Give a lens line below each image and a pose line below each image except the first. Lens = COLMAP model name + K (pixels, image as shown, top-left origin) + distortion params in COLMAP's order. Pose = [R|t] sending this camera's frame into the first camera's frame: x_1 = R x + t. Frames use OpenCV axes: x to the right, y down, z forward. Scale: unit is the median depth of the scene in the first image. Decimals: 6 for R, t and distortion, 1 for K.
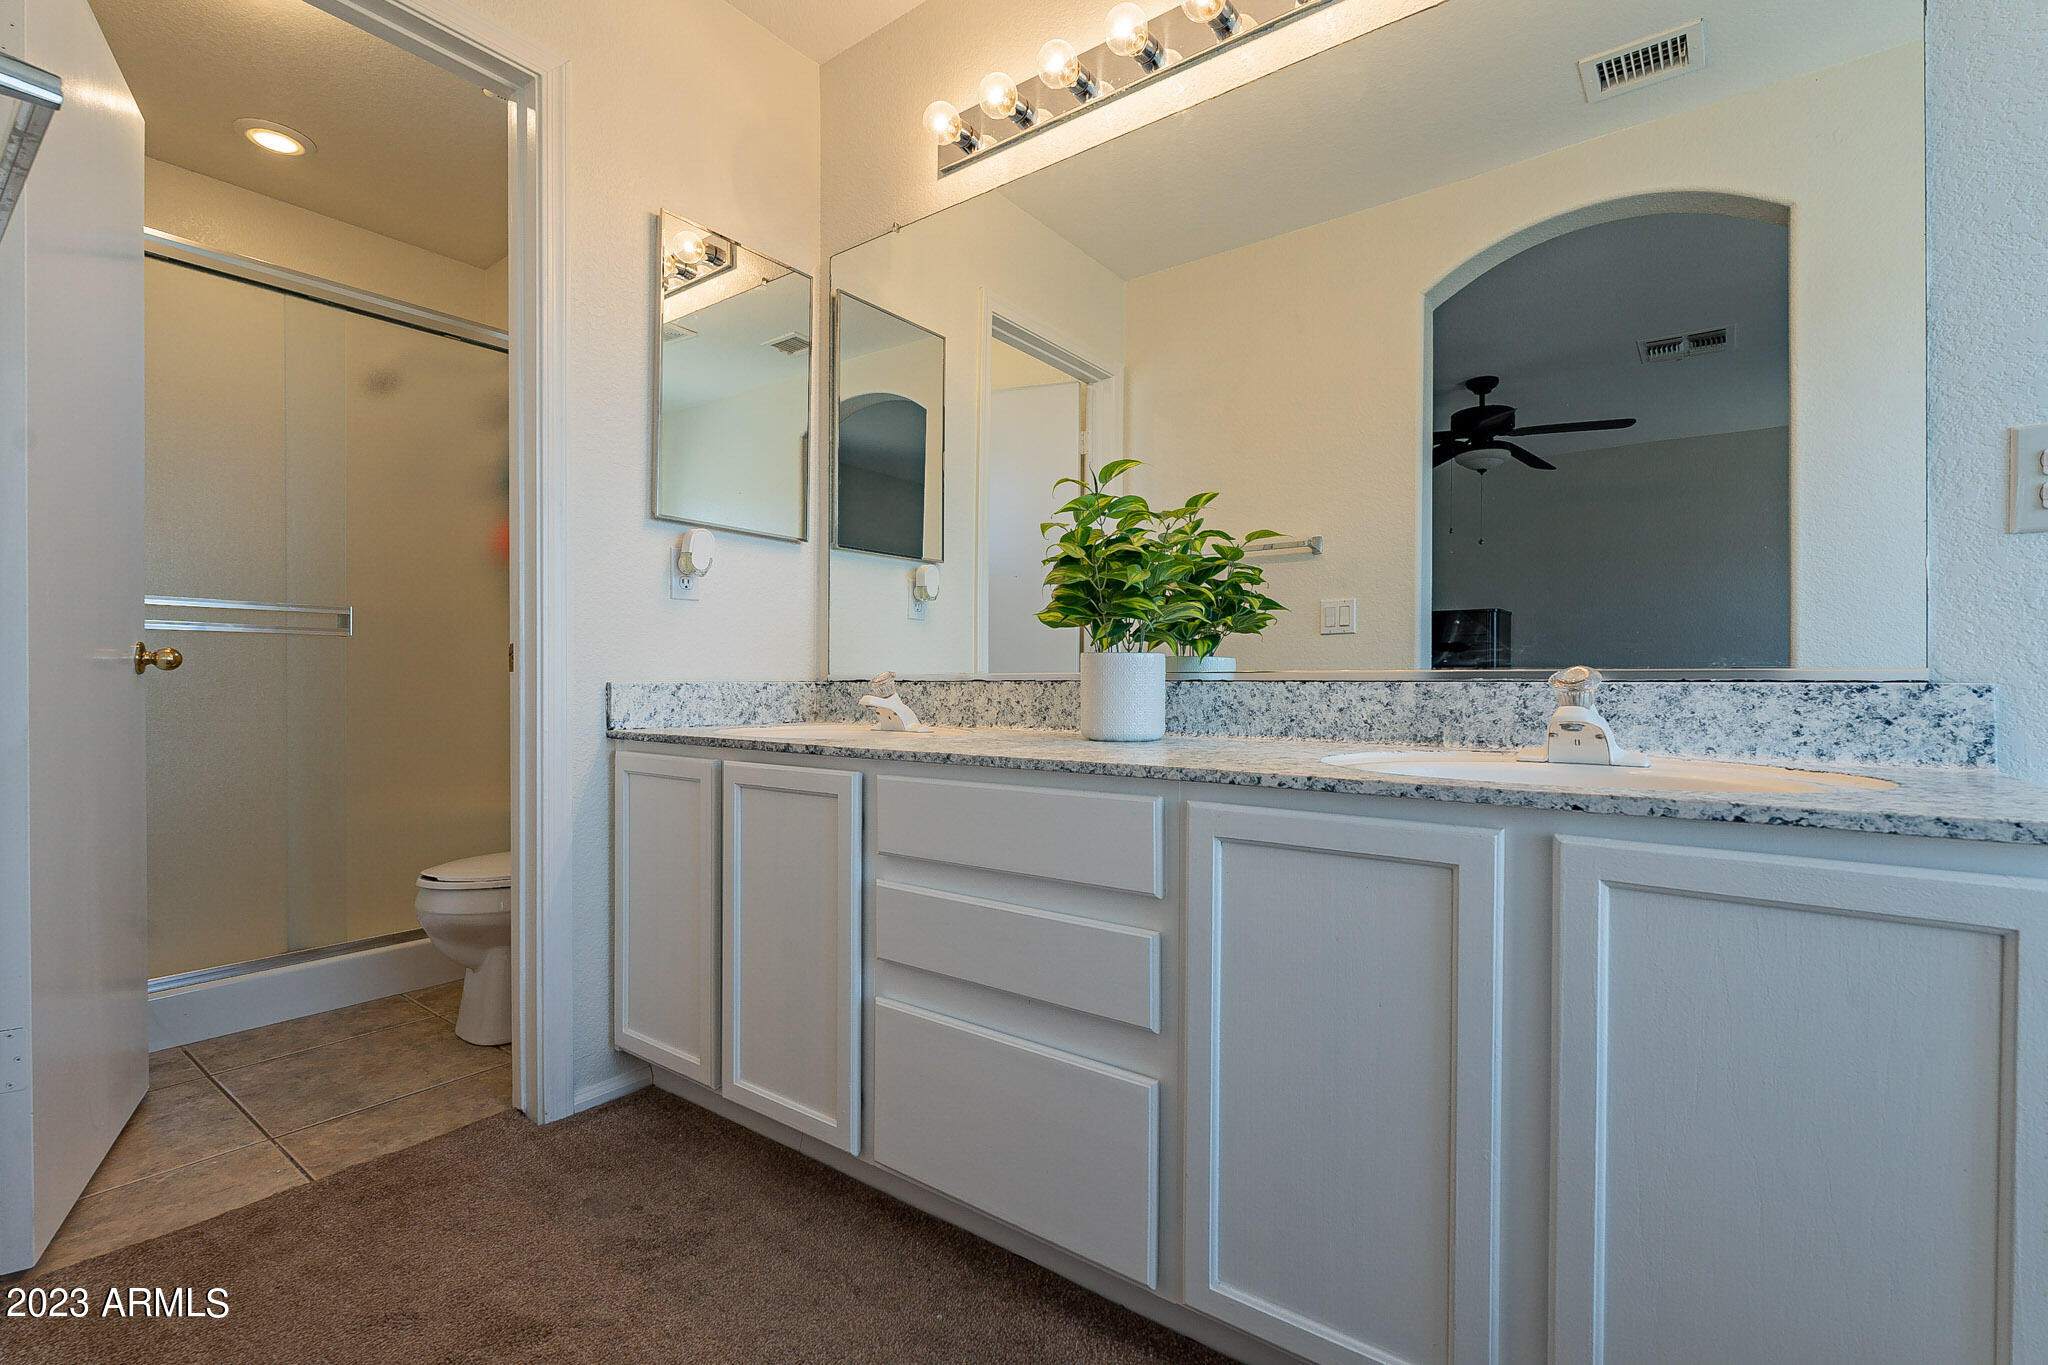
lens RADIAL K [[904.4, 0, 1034.5], [0, 904.4, 689.3], [0, 0, 1]] dist [-0.006486, 0.000702]
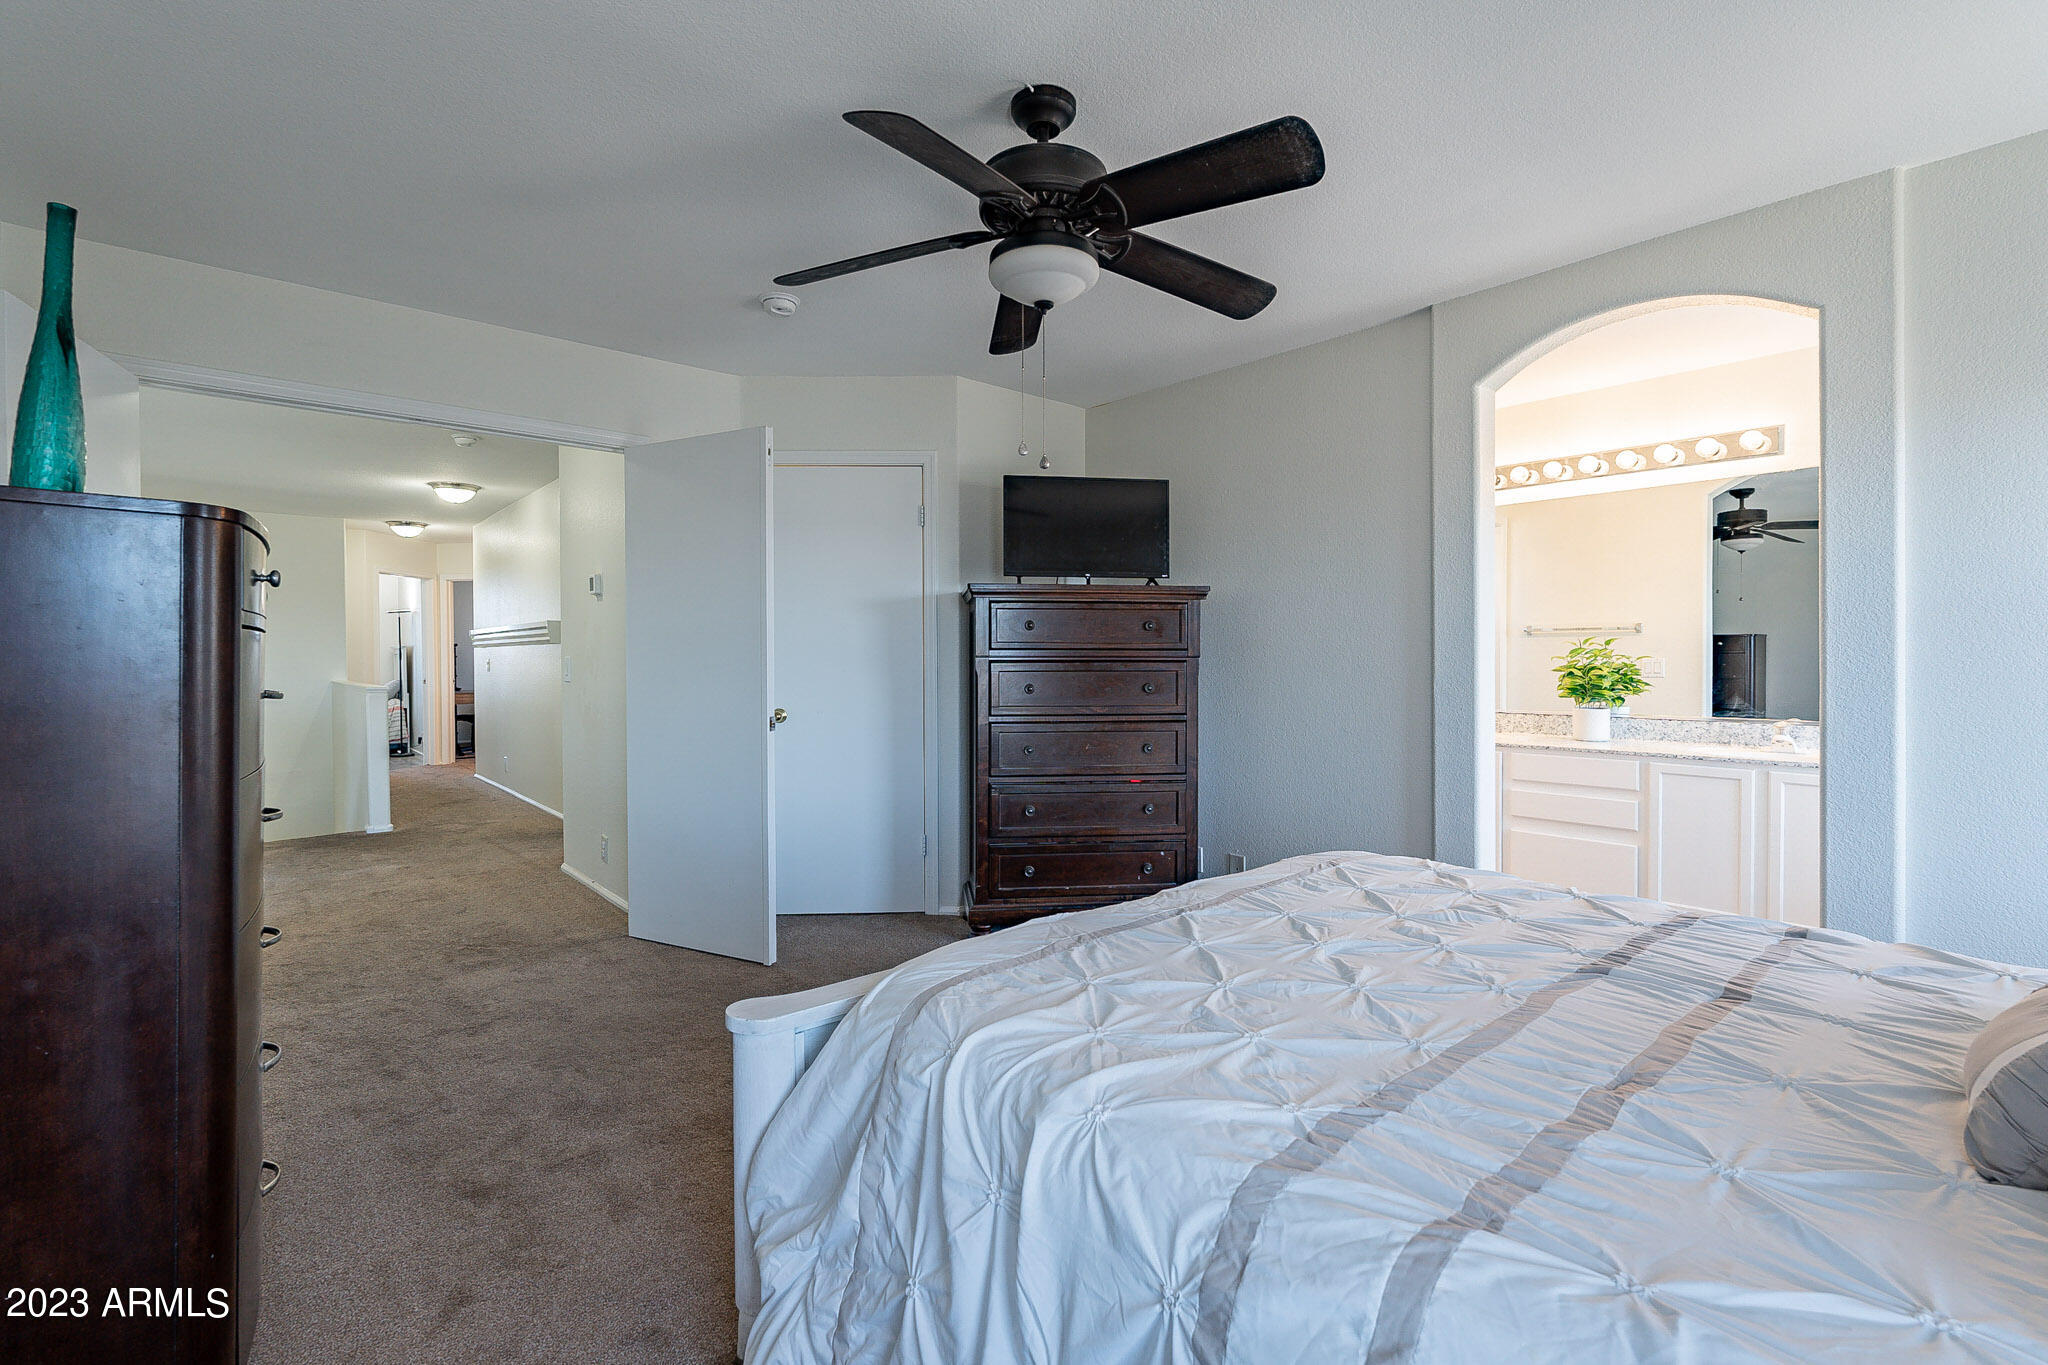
lens RADIAL K [[904.4, 0, 1013.9], [0, 904.4, 666.3], [0, 0, 1]] dist [-0.006486, 0.000702]
pose [[0.976879, -0.005456, -0.213722, -1.043158], [0.006510, 0.999970, 0.004229, -0.194018], [0.213692, -0.005522, 0.976885, -2.049936]]
